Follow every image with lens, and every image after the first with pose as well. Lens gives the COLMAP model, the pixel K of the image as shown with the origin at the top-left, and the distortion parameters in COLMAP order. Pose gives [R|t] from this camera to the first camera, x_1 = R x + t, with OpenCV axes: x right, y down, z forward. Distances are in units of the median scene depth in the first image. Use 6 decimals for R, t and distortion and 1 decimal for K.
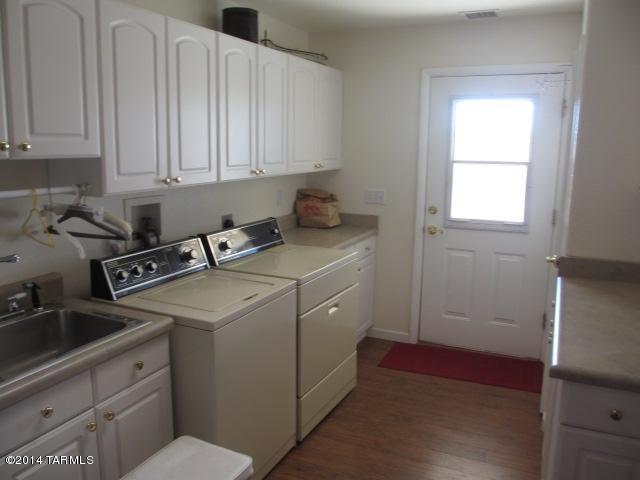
lens RADIAL K [[530.4, 0, 320.0], [0, 530.4, 240.0], [0, 0, 1]] dist [-0.081262, -0.000833]
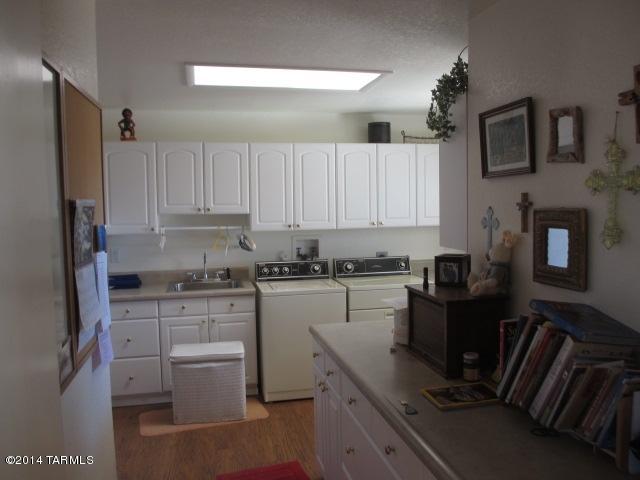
lens RADIAL K [[520.3, 0, 320.0], [0, 520.3, 240.0], [0, 0, 1]] dist [0.000357, -0.000057]
pose [[0.612517, 0.037749, -0.789556, 1.520548], [-0.121617, 0.991466, -0.046945, 0.020062], [0.781046, 0.124778, 0.611881, -0.107066]]
